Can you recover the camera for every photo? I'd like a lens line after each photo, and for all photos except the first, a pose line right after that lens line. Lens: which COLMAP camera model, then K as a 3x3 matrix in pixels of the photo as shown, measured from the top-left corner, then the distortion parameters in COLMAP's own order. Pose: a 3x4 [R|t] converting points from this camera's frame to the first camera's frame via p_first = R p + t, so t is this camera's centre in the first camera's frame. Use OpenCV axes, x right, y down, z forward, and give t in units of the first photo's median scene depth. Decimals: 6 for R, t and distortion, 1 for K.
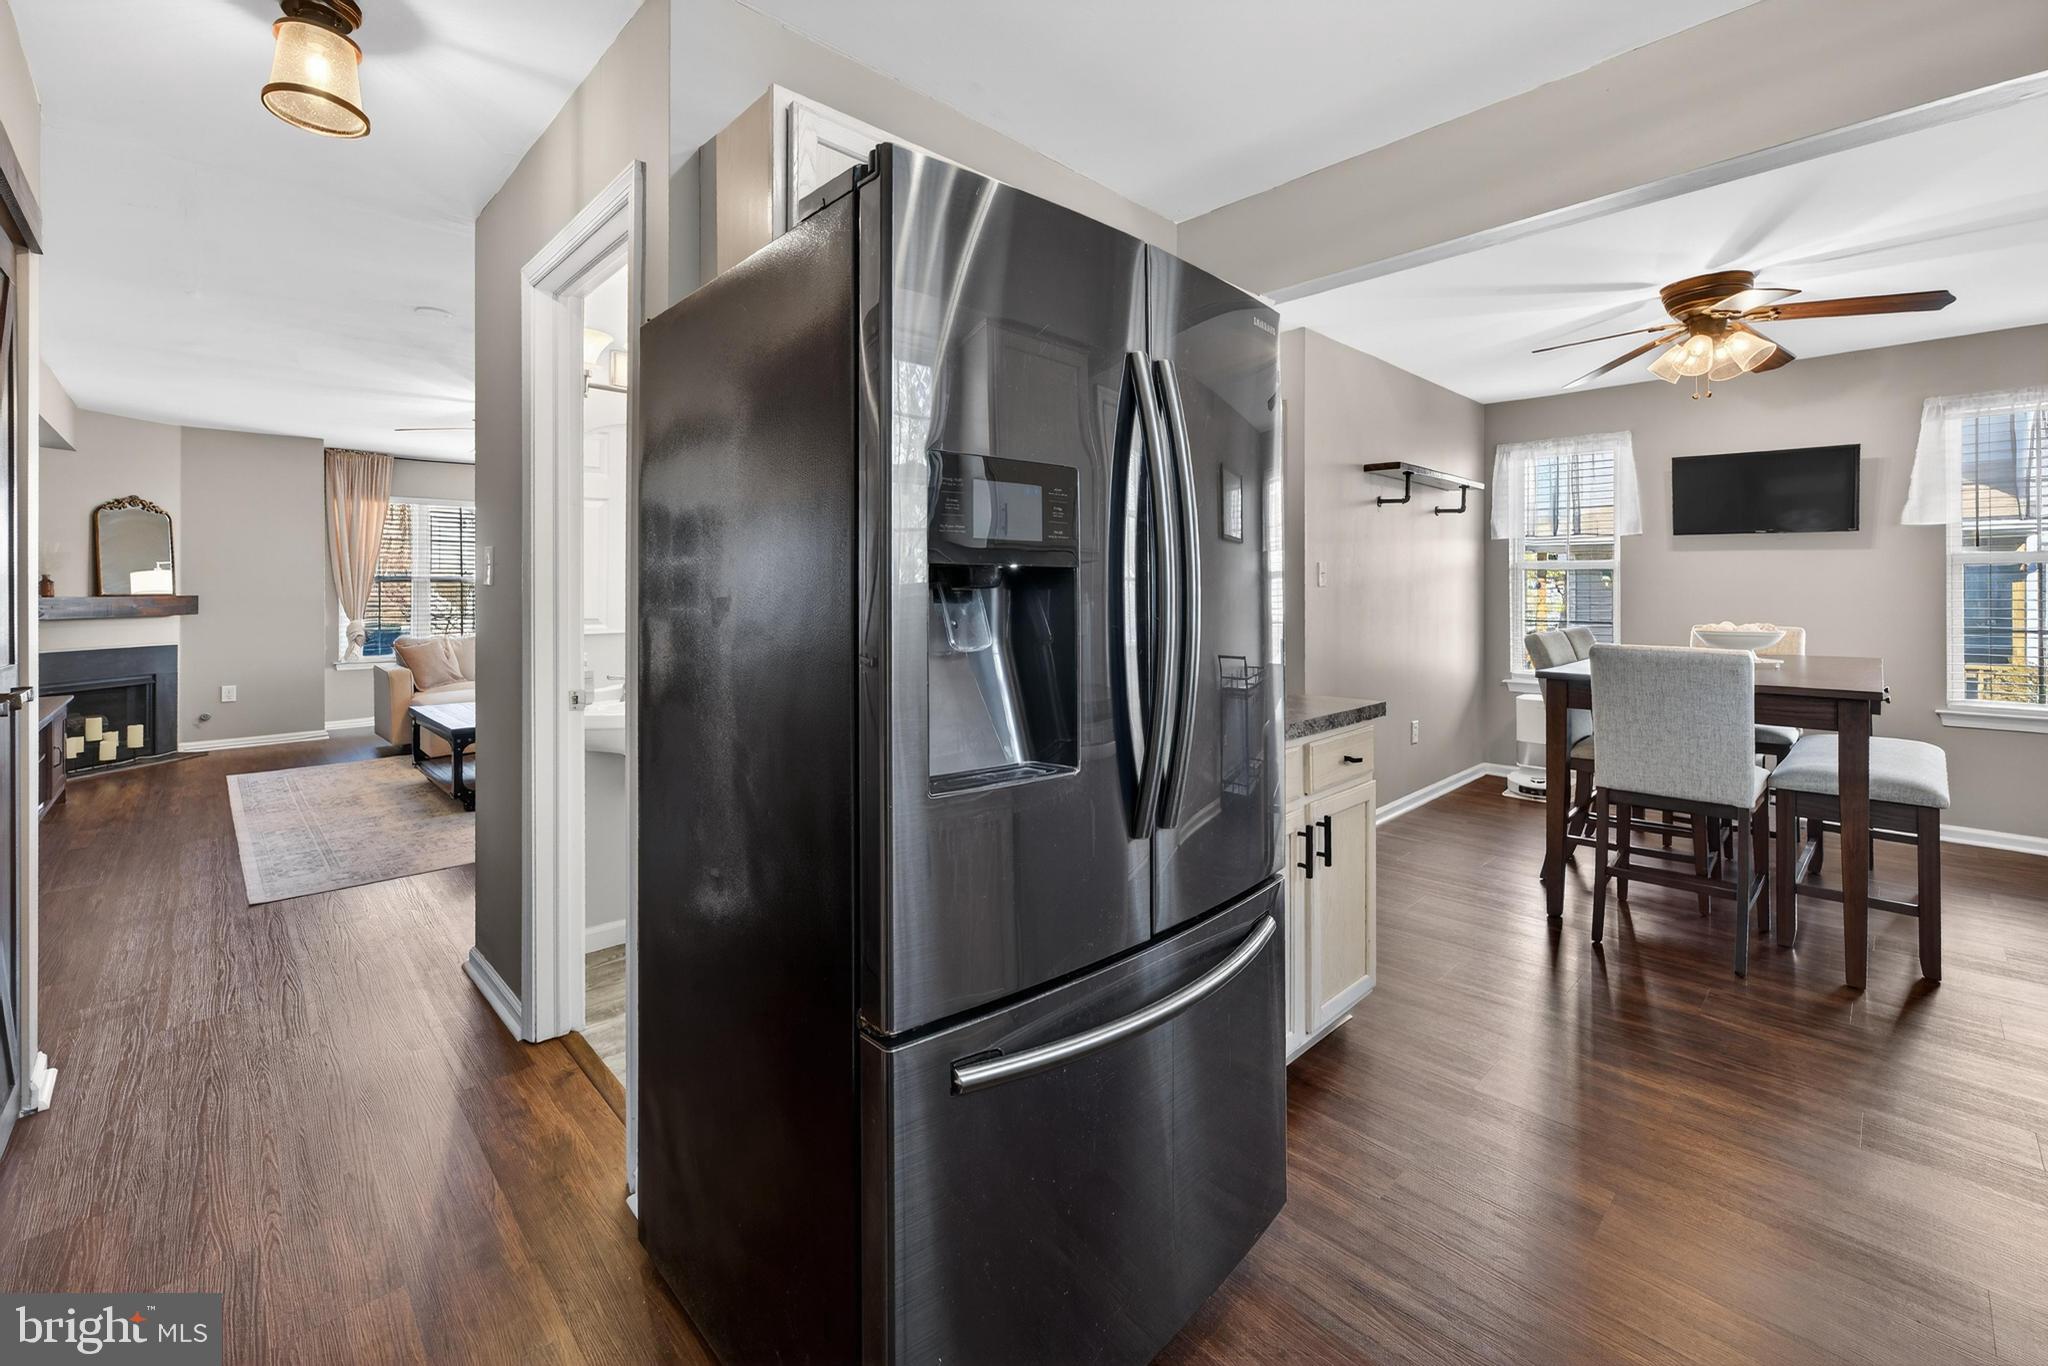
lens RADIAL K [[853.7, 0, 1016.4], [0, 853.7, 589.0], [0, 0, 1]] dist [-0.006243, 0.001394]
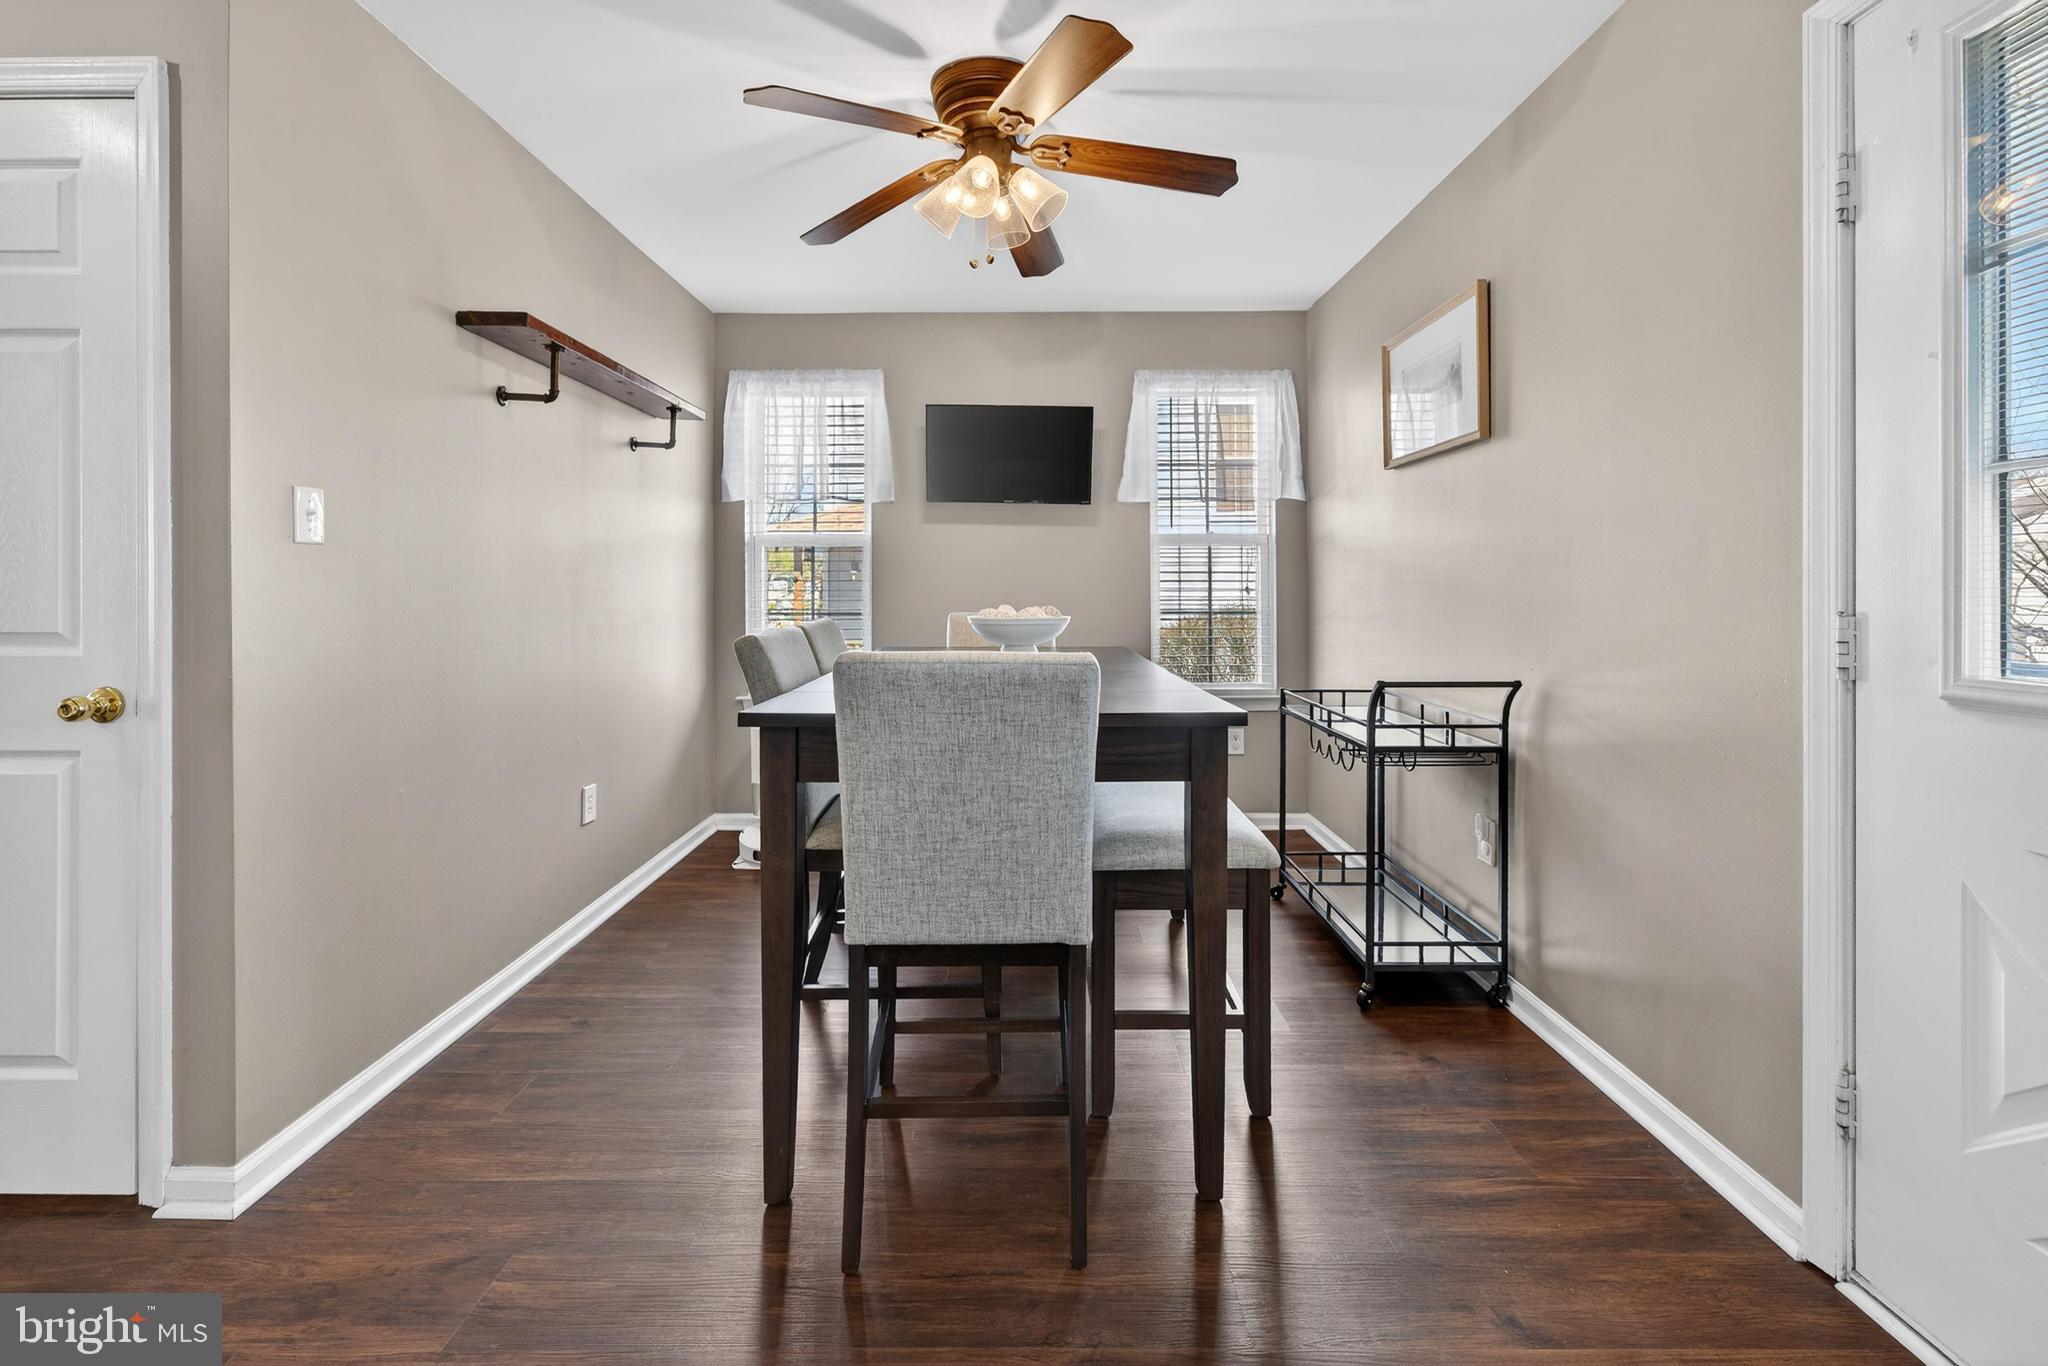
lens RADIAL K [[853.7, 0, 1017.4], [0, 853.7, 586.8], [0, 0, 1]] dist [-0.006243, 0.001394]
pose [[0.700786, -0.002022, 0.713368, 0.285230], [0.004175, 0.999990, -0.001267, 0.020654], [-0.713359, 0.003866, 0.700788, 0.416227]]
